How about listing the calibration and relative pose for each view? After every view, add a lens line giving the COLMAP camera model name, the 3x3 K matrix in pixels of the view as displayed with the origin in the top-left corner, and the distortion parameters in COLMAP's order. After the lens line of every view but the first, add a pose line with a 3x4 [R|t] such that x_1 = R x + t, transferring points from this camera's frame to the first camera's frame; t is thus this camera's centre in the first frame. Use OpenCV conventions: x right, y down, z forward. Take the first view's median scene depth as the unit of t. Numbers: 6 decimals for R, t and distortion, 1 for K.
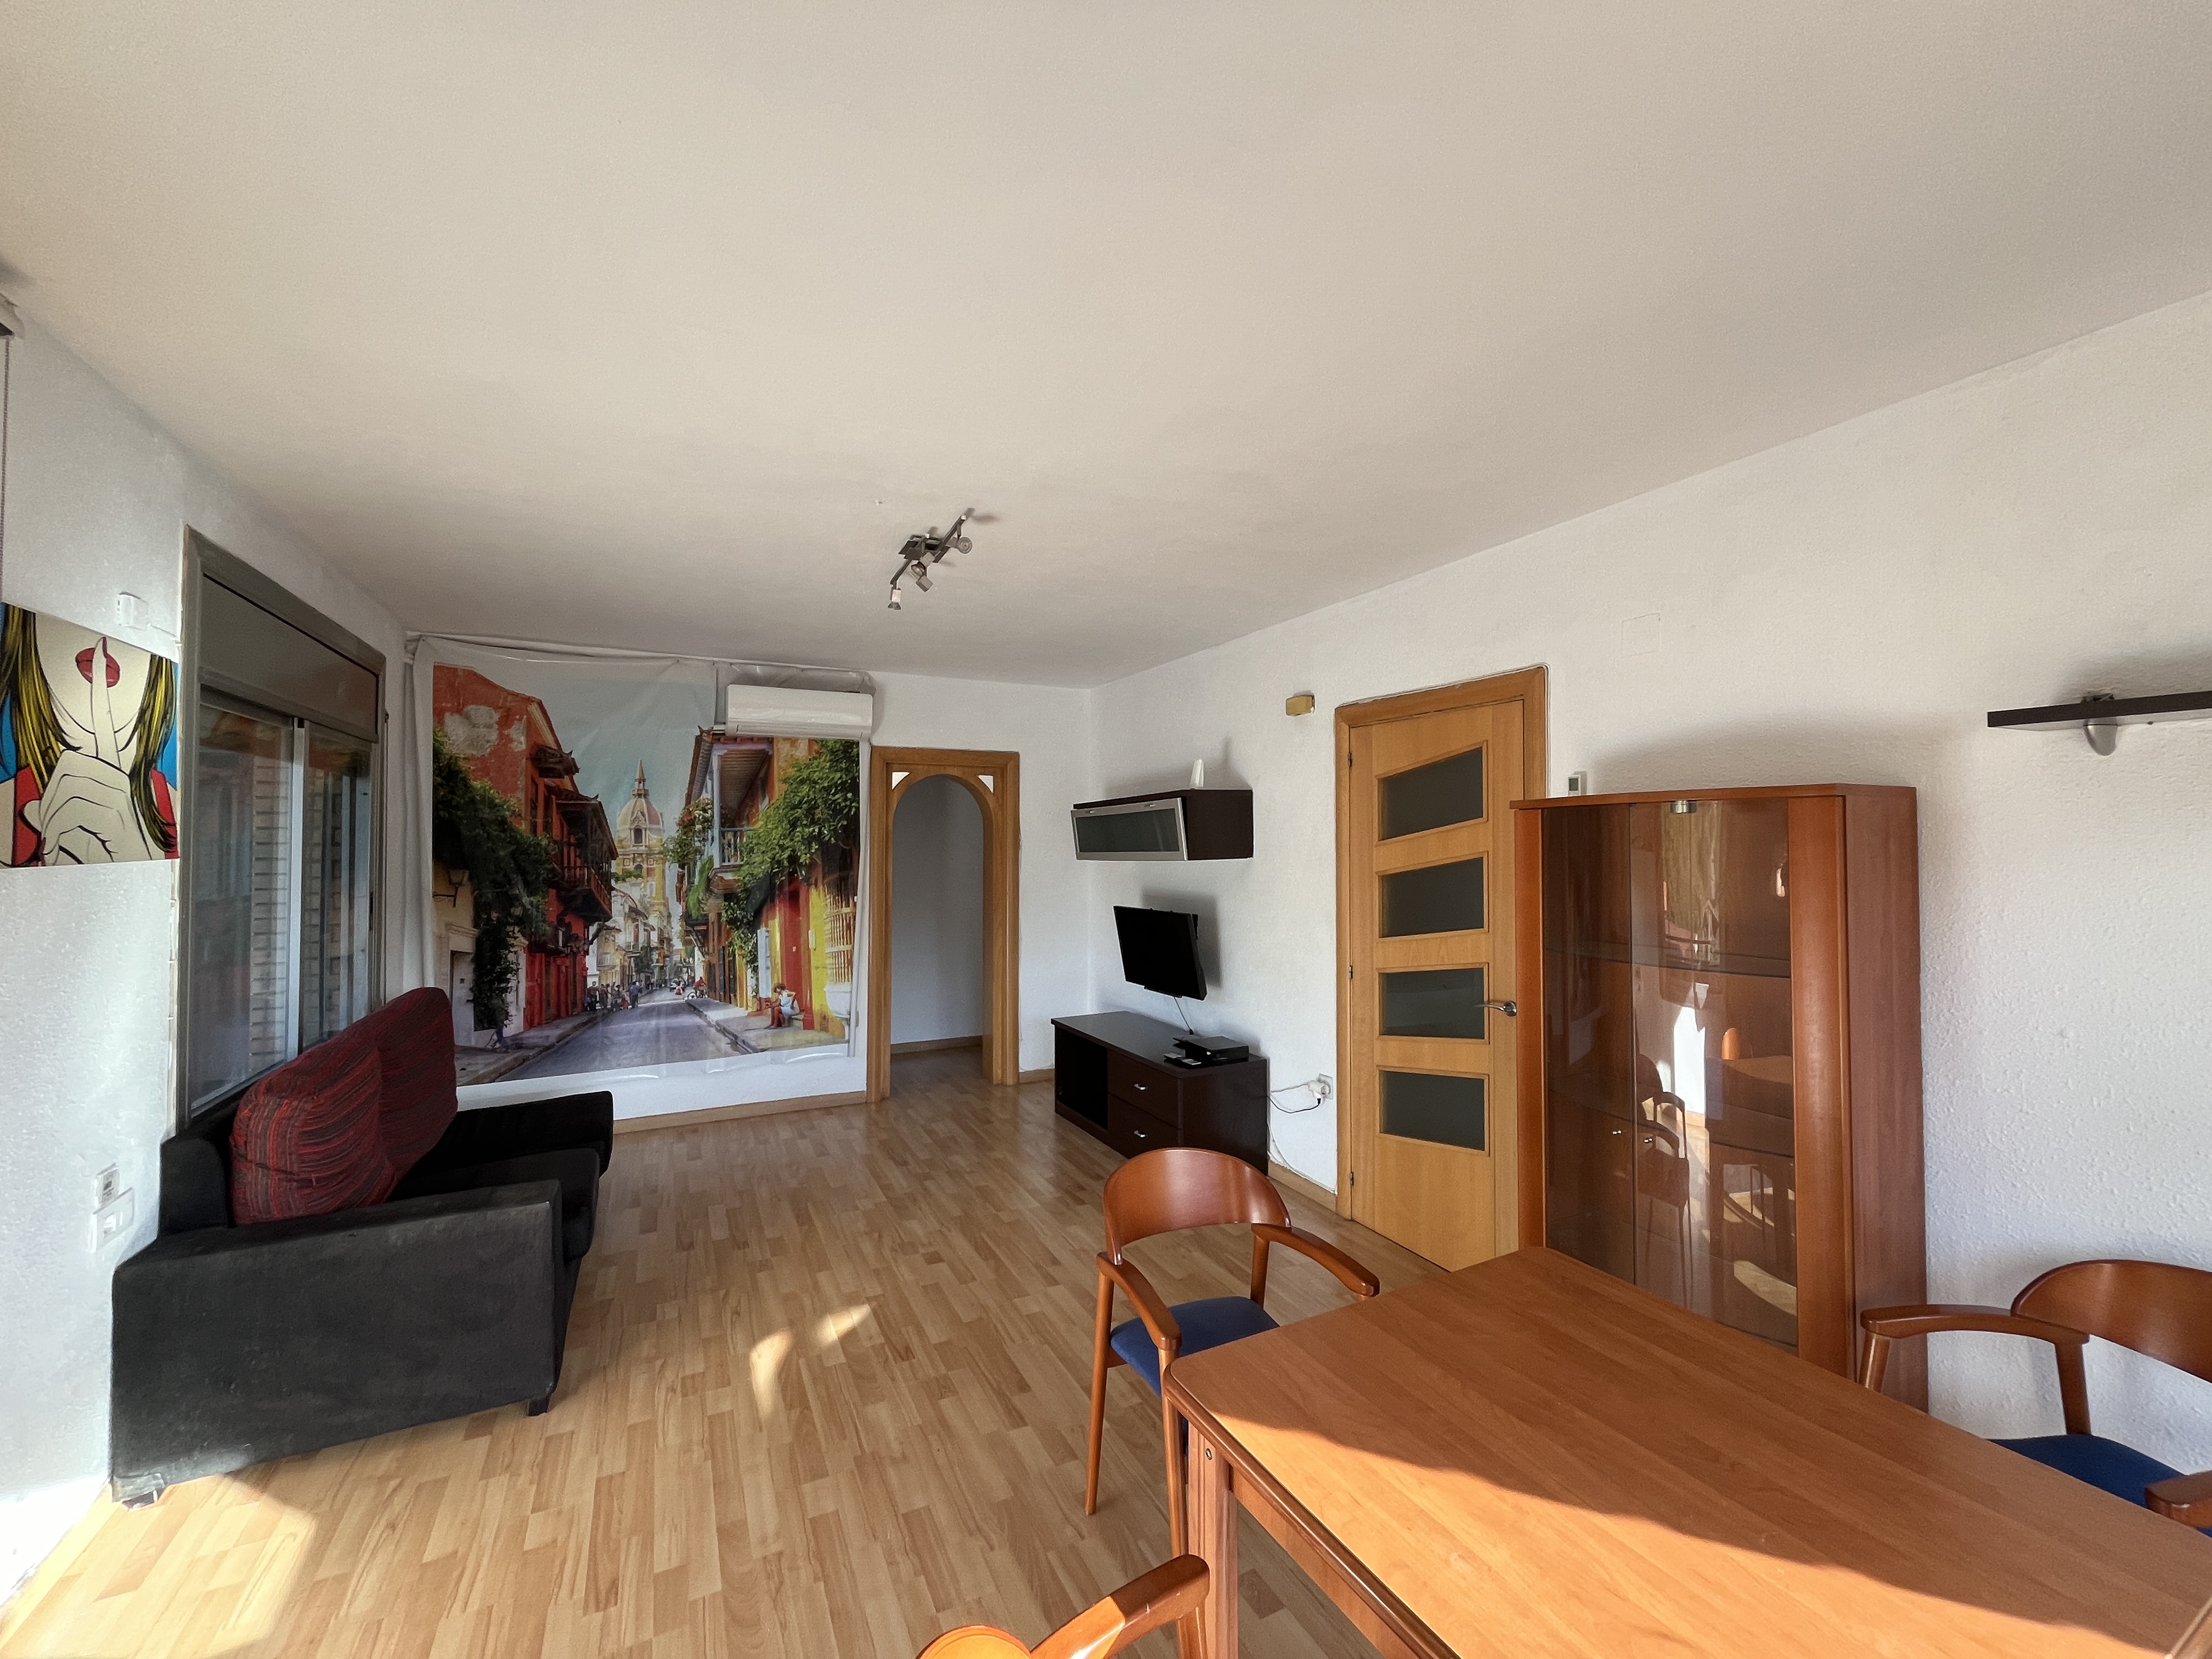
lens RADIAL K [[897.3, 0, 1104.5], [0, 897.3, 827.5], [0, 0, 1]] dist [-0.001030, -0.000249]
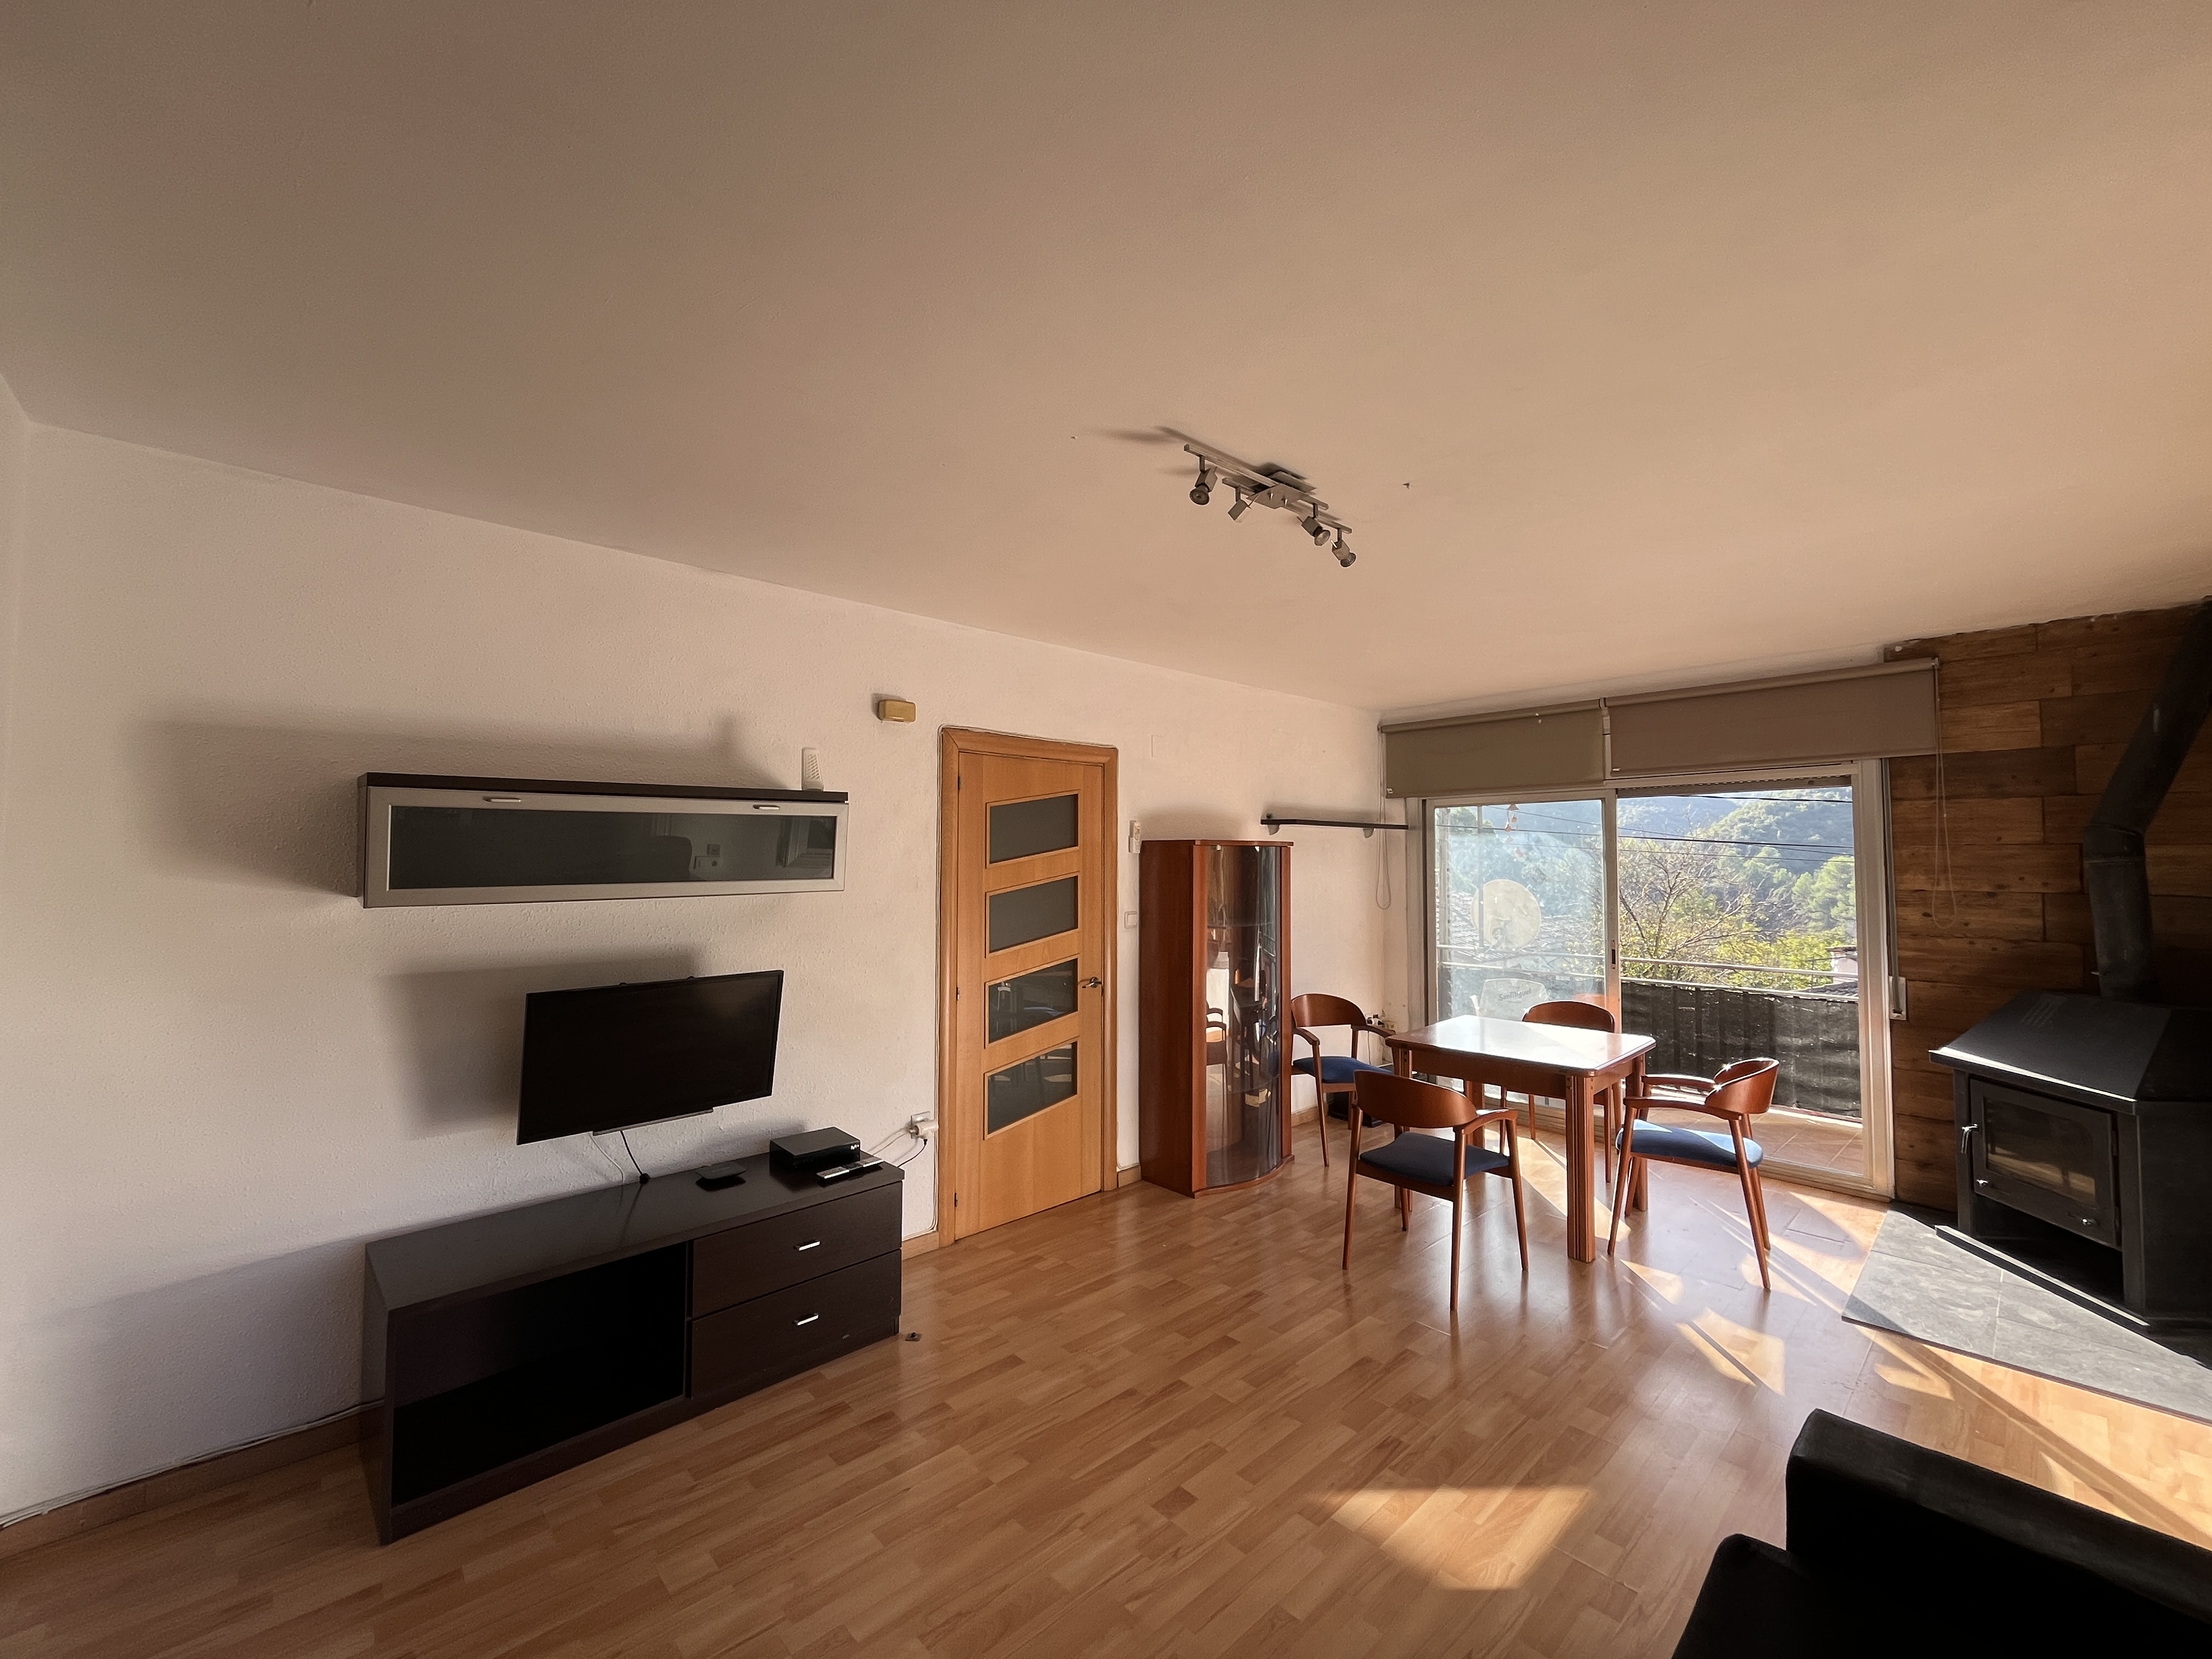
lens RADIAL K [[897.3, 0, 1099.5], [0, 897.3, 827.2], [0, 0, 1]] dist [-0.001030, -0.000249]
pose [[-0.282634, 0.035557, 0.958569, -0.881732], [-0.019187, 0.998903, -0.042711, 0.016930], [-0.959036, -0.030463, -0.281642, 1.343969]]
